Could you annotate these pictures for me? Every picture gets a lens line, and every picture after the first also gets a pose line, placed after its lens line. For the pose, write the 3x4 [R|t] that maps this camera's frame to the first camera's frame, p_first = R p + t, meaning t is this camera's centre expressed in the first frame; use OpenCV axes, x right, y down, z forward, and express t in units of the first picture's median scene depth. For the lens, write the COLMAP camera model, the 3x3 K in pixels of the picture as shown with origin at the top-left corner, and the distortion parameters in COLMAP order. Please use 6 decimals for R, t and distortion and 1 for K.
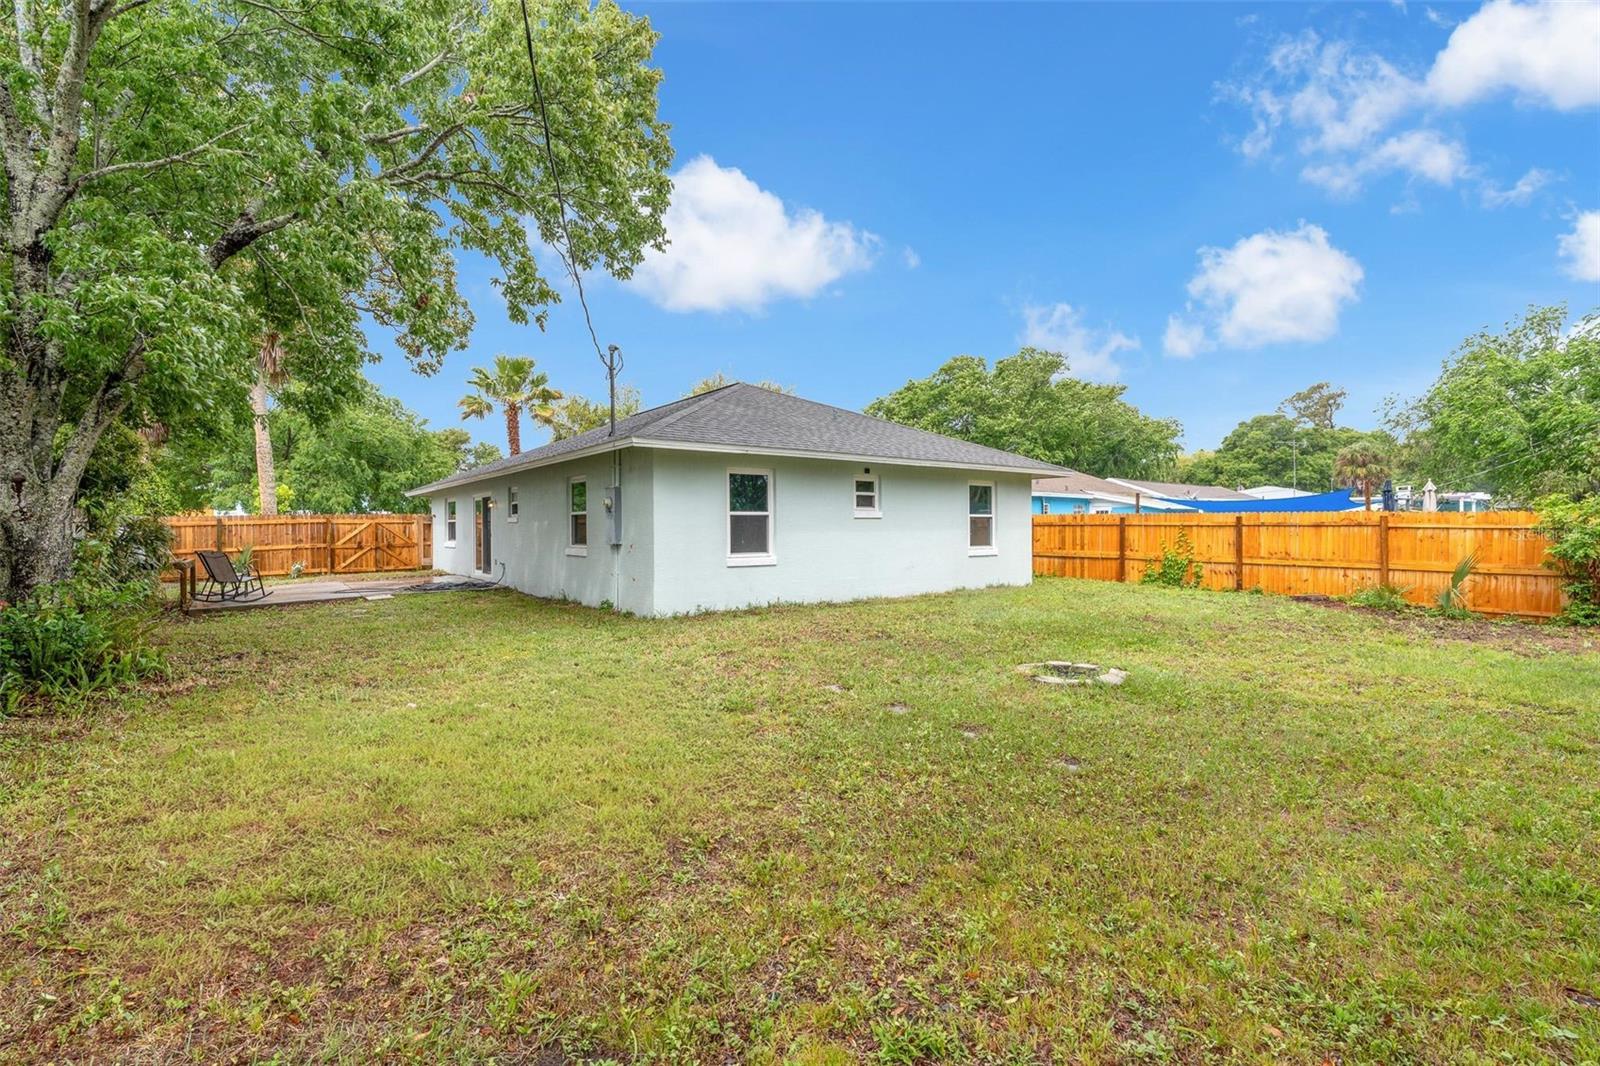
lens RADIAL K [[725.4, 0, 796.2], [0, 725.4, 530.9], [0, 0, 1]] dist [-0.007739, 0.002590]
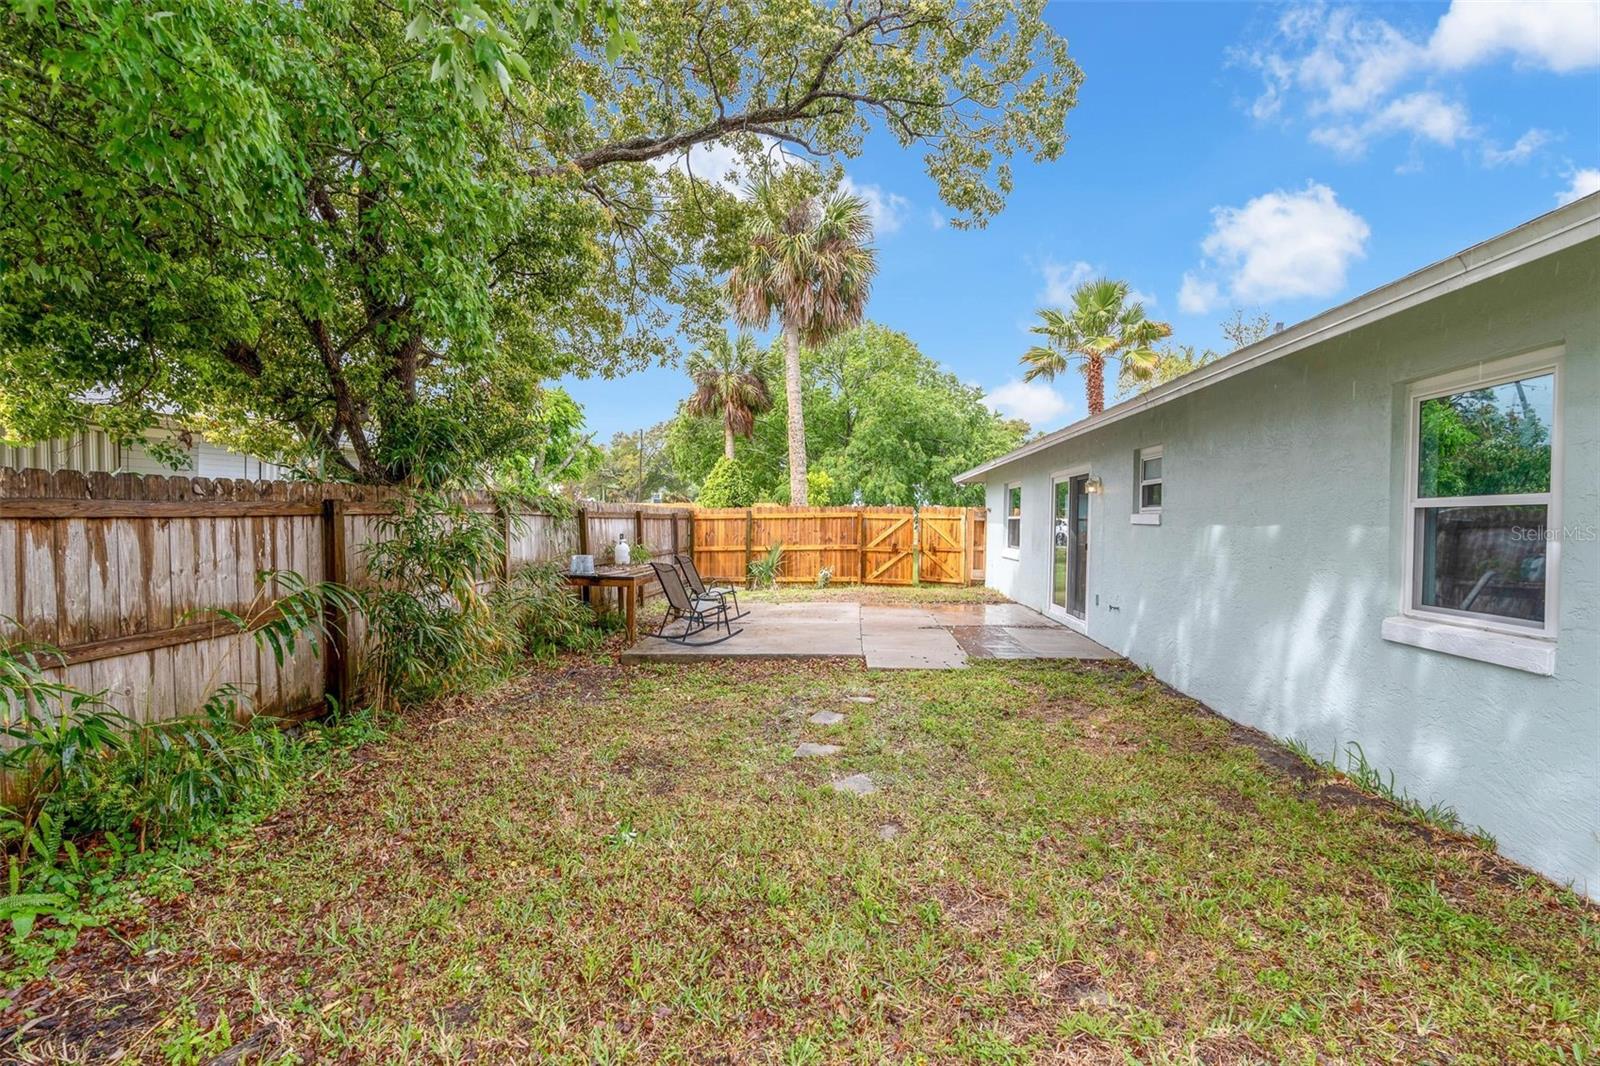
lens RADIAL K [[725.4, 0, 801.0], [0, 725.4, 527.1], [0, 0, 1]] dist [-0.007739, 0.002590]
pose [[0.752636, 0.023695, -0.658010, -0.219001], [-0.022508, 0.999694, 0.010254, -0.008618], [0.658052, 0.007093, 0.752939, 0.441563]]
